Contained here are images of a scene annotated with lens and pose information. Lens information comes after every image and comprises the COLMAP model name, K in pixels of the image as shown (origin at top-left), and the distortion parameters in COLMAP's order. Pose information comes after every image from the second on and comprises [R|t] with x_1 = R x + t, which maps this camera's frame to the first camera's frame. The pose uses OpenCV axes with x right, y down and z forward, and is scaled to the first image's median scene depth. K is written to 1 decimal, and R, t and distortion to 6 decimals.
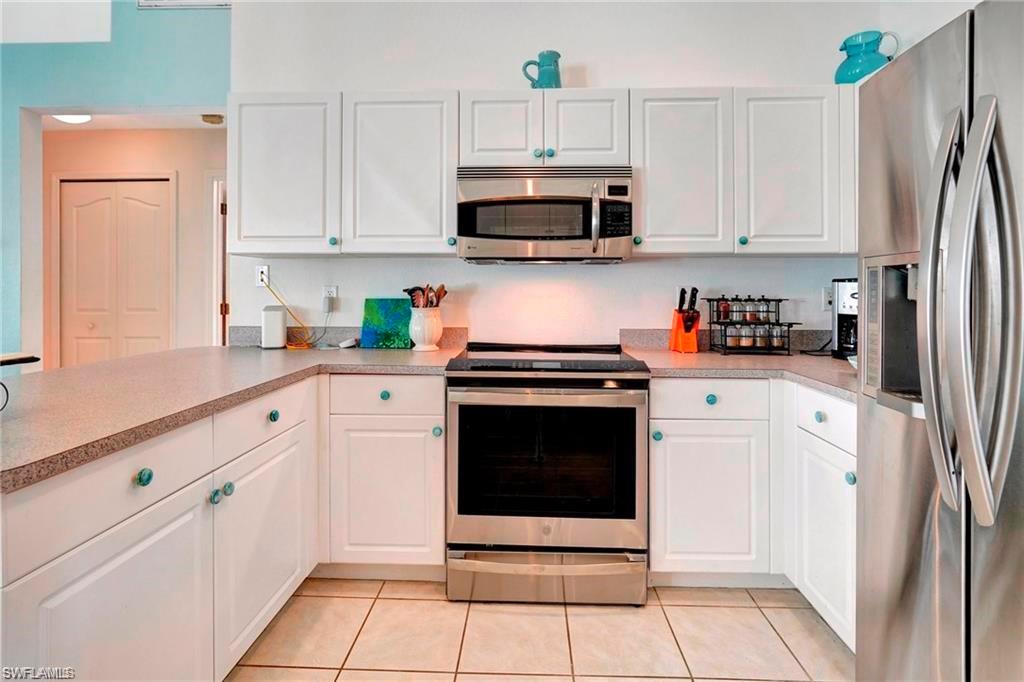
lens RADIAL K [[504.2, 0, 515.6], [0, 504.2, 302.3], [0, 0, 1]] dist [-0.001075, 0.000067]
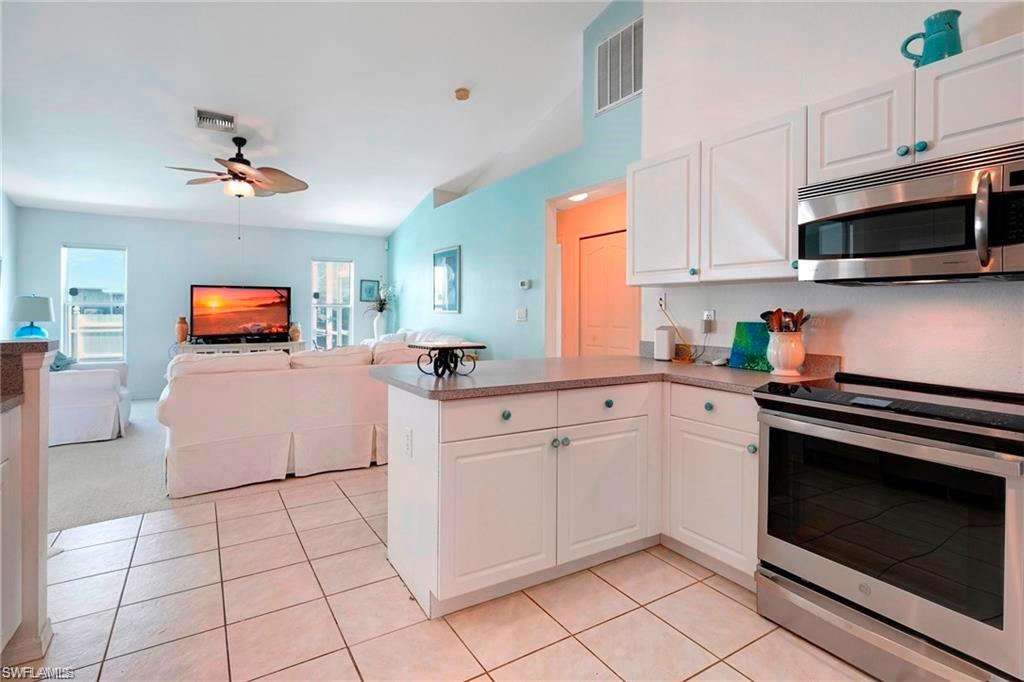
lens RADIAL K [[495.0, 0, 512.0], [0, 495.0, 341.0], [0, 0, 1]] dist [0.026961, 0.000622]
pose [[0.573098, 0.054361, -0.817682, 0.354913], [-0.030075, 0.998520, 0.045304, -0.000715], [0.818935, -0.001372, 0.573885, -0.006754]]
